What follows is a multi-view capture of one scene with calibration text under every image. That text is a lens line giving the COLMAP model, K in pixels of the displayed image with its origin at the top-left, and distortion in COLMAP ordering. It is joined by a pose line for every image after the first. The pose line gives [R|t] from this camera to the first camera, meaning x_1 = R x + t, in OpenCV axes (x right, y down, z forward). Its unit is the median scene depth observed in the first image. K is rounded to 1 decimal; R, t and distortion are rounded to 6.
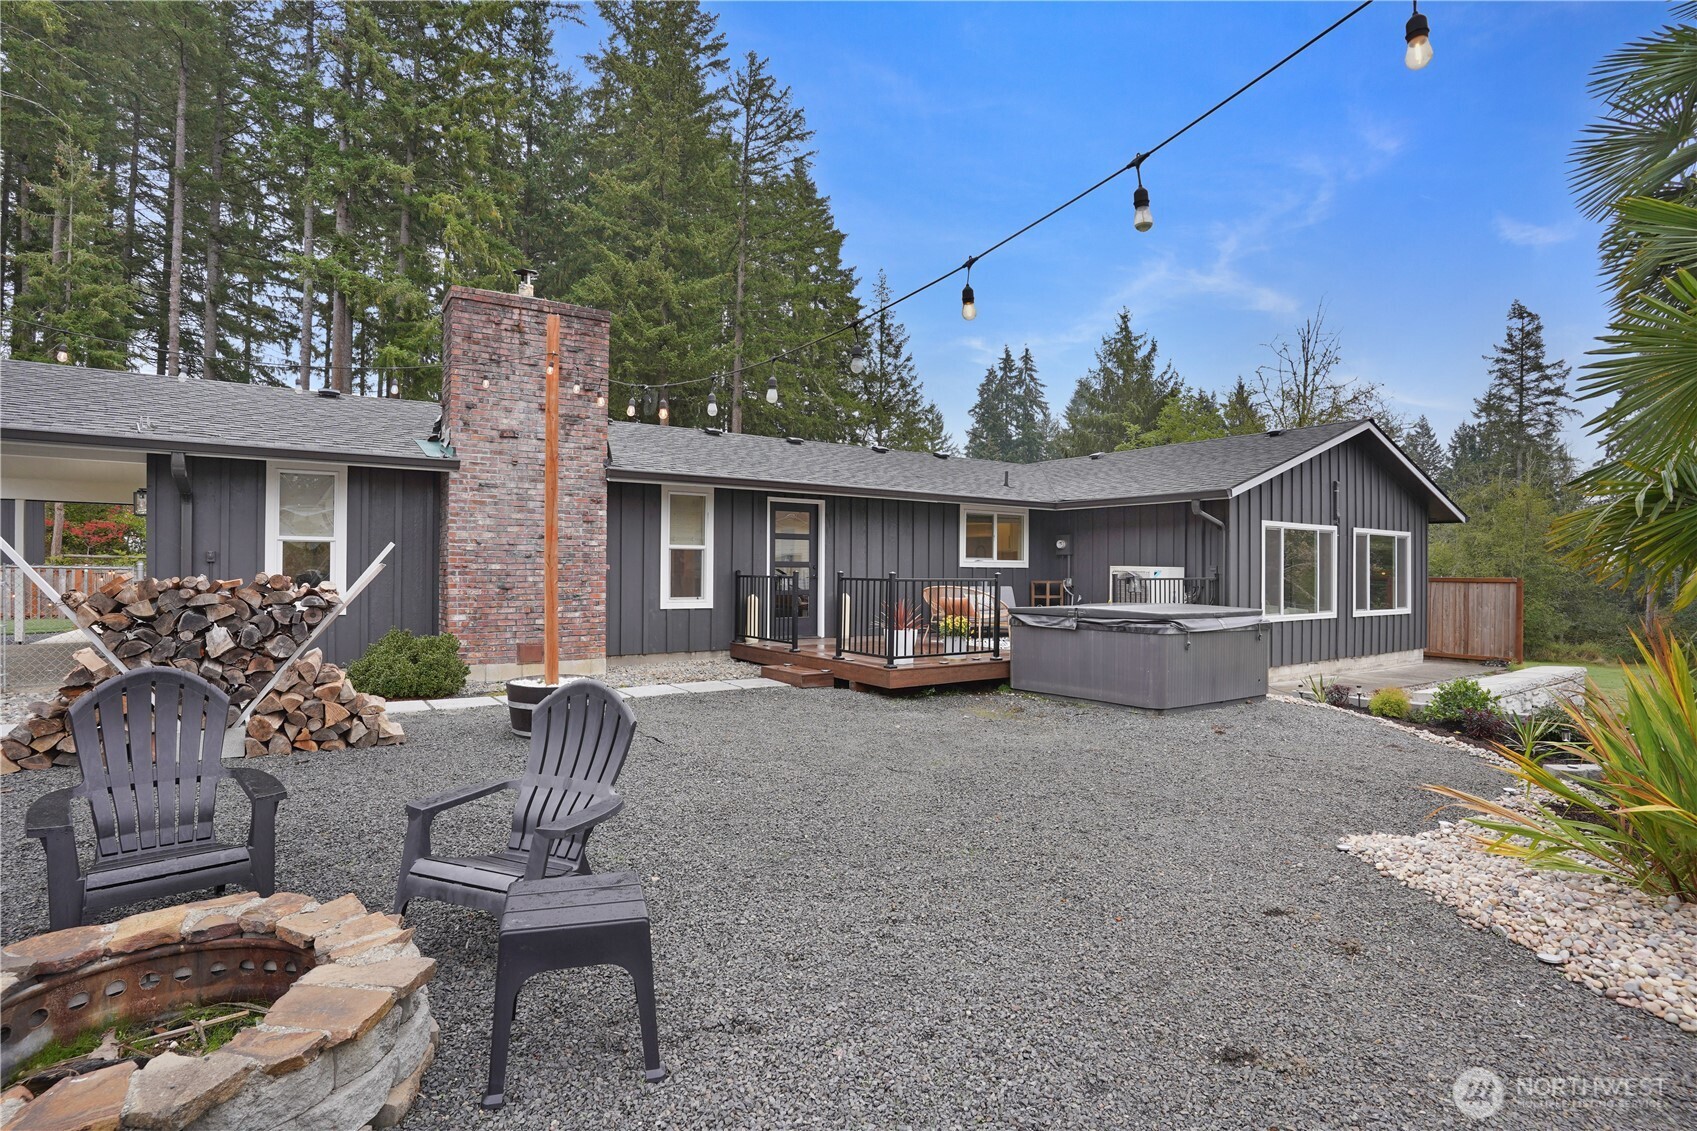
lens RADIAL K [[836.4, 0, 848.5], [0, 836.4, 565.5], [0, 0, 1]] dist [-0.069939, 0.029267]
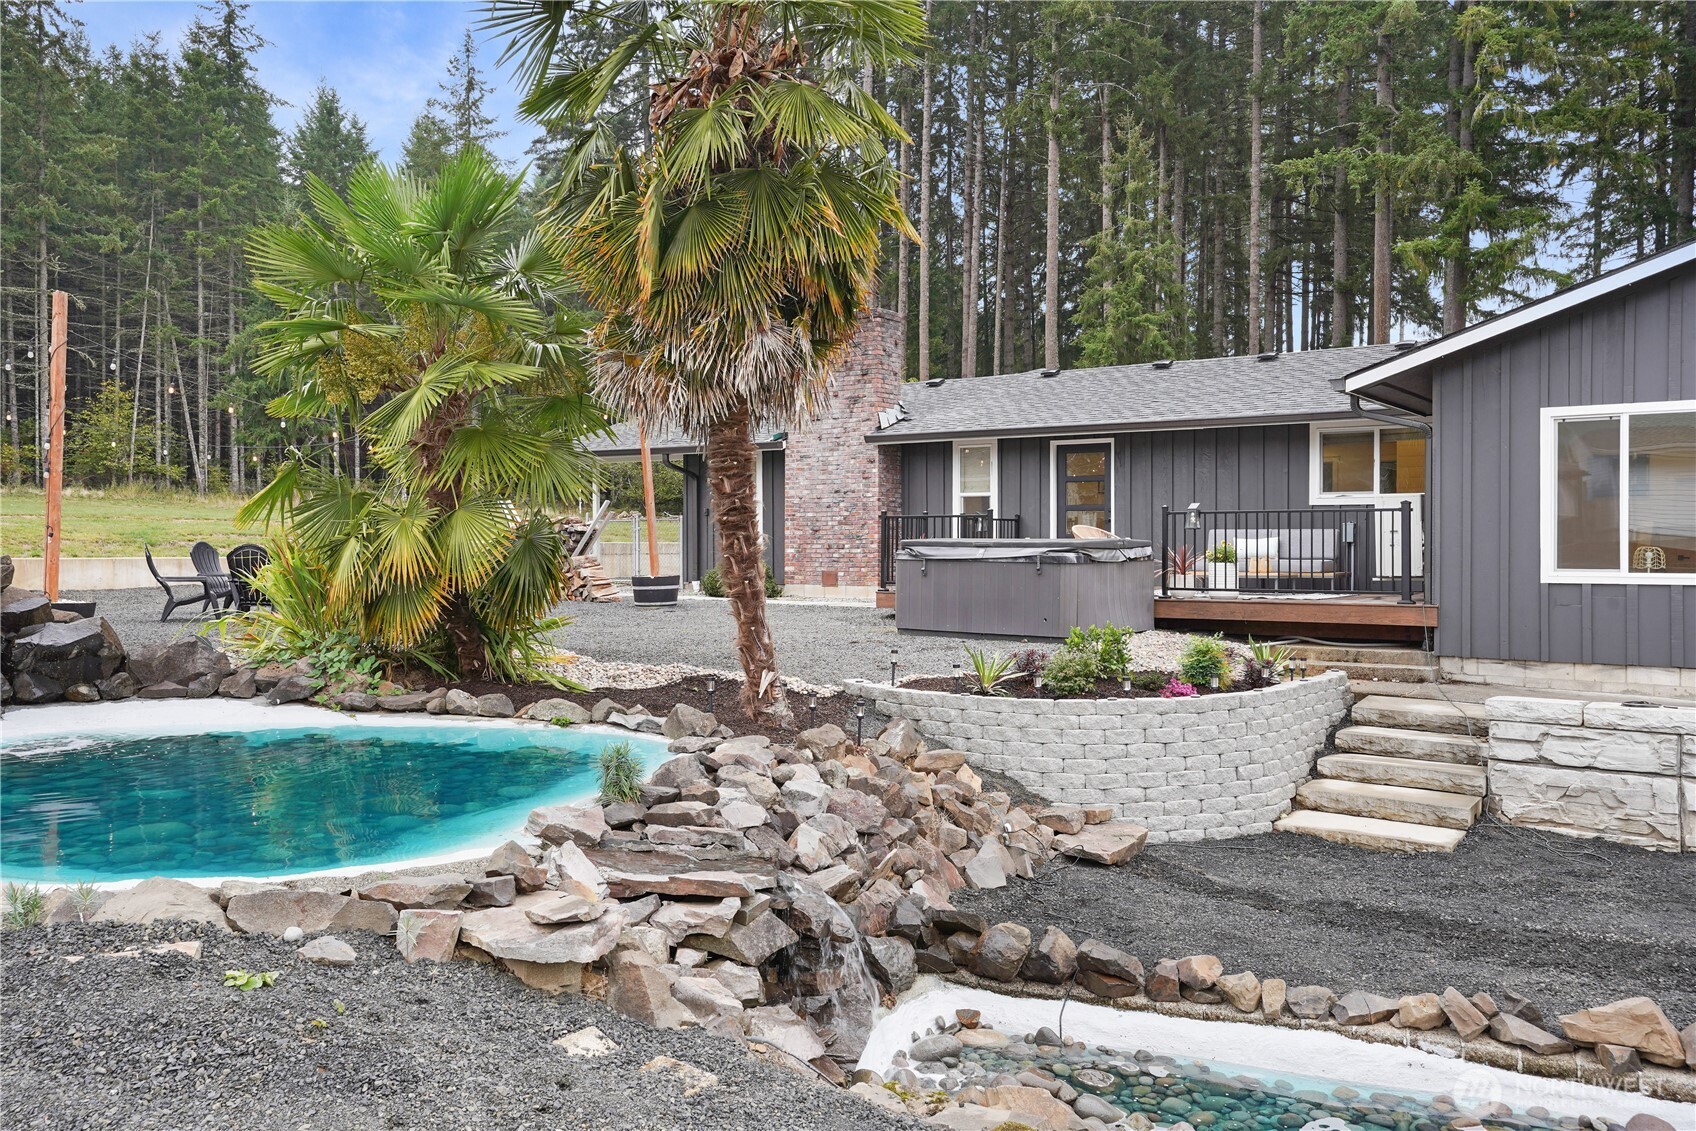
lens RADIAL K [[1322.4, 0, 848.0], [0, 1322.4, 565.5], [0, 0, 1]] dist [0.044068, 0.000246]
pose [[0.354186, 0.011152, -0.935108, 0.370713], [0.005030, 0.999892, 0.013830, 0.012457], [0.935161, -0.009603, 0.354092, 0.060115]]
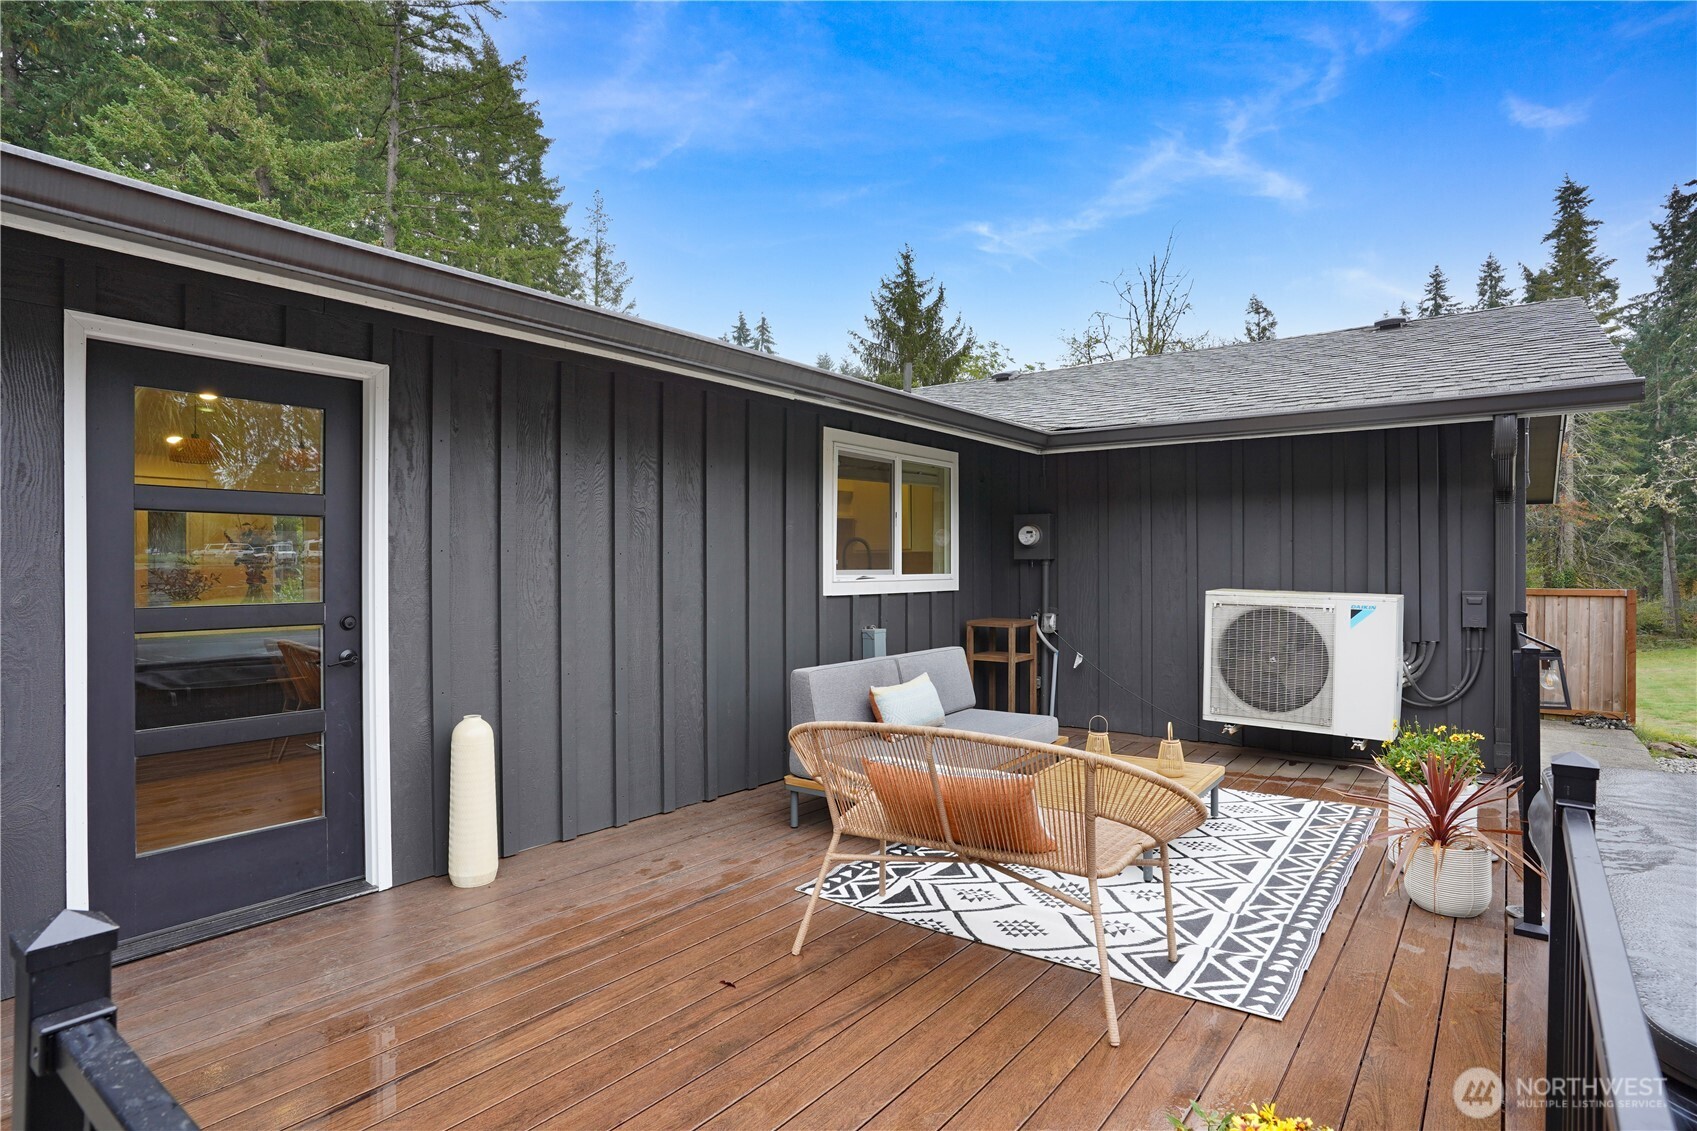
lens RADIAL K [[879.6, 0, 848.5], [0, 879.6, 565.5], [0, 0, 1]] dist [-0.066478, 0.034518]
pose [[0.949165, -0.007575, 0.314688, 0.006790], [0.004795, 0.999942, 0.009609, -0.005166], [-0.314743, -0.007612, 0.949147, 0.207468]]
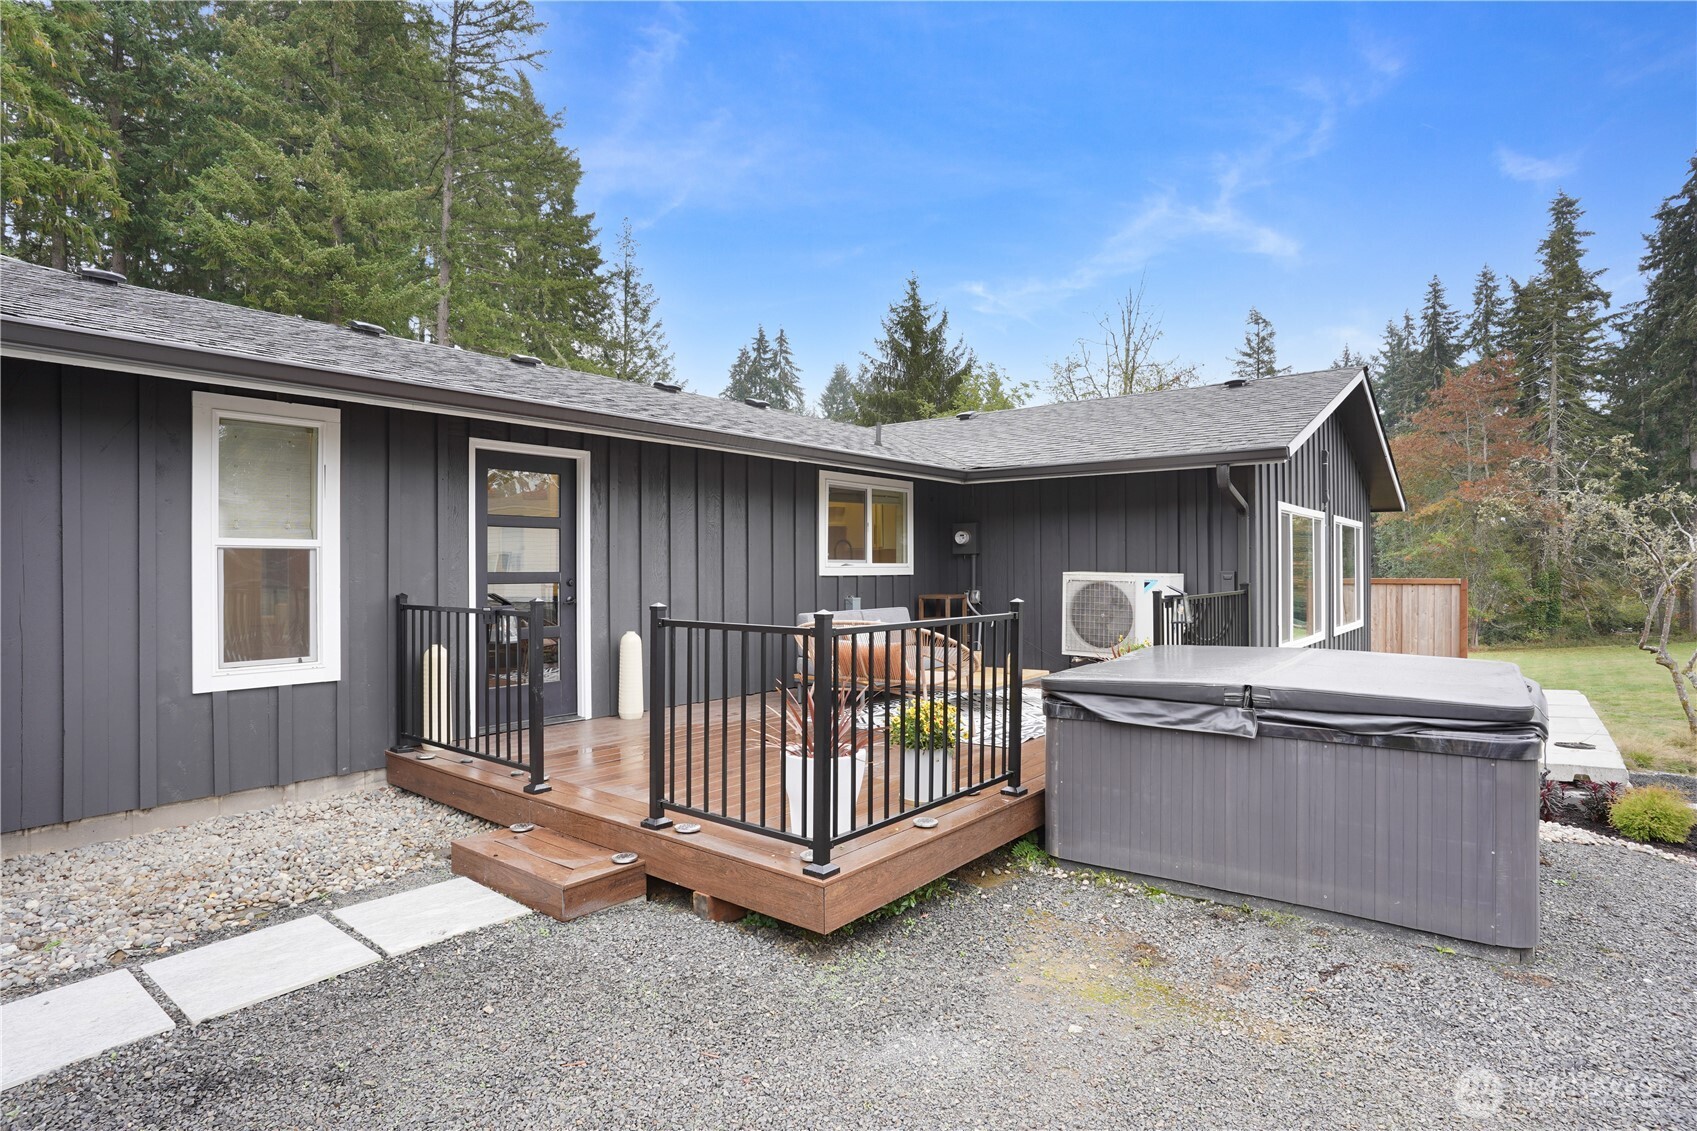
lens RADIAL K [[875.5, 0, 843.9], [0, 875.5, 569.4], [0, 0, 1]] dist [-0.068814, 0.036968]
pose [[0.957170, -0.009986, 0.289355, -0.010161], [0.007737, 0.999930, 0.008915, -0.002729], [-0.289424, -0.006294, 0.957180, 0.132393]]
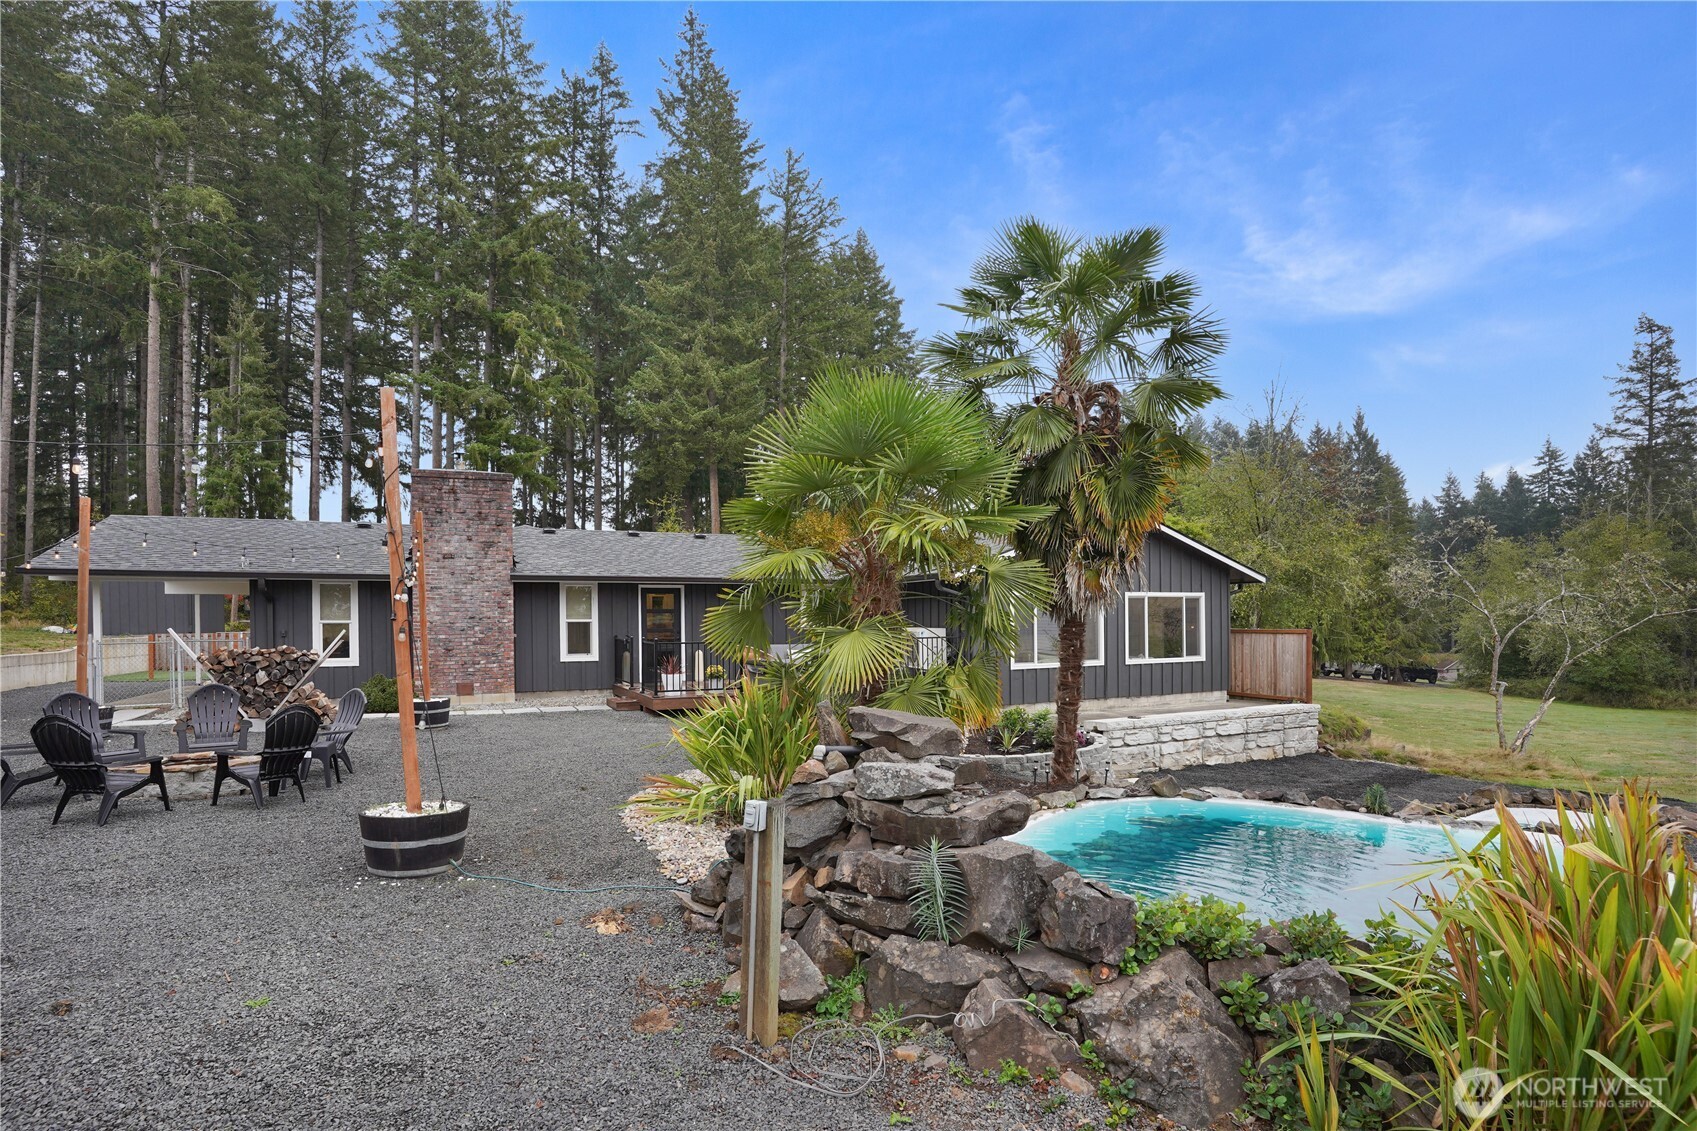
lens RADIAL K [[868.3, 0, 833.1], [0, 868.3, 615.1], [0, 0, 1]] dist [-0.066712, 0.026117]
pose [[0.984930, -0.017163, -0.172099, 0.141311], [0.017068, 0.999852, -0.002033, -0.005548], [0.172108, -0.000935, 0.985078, -0.122419]]
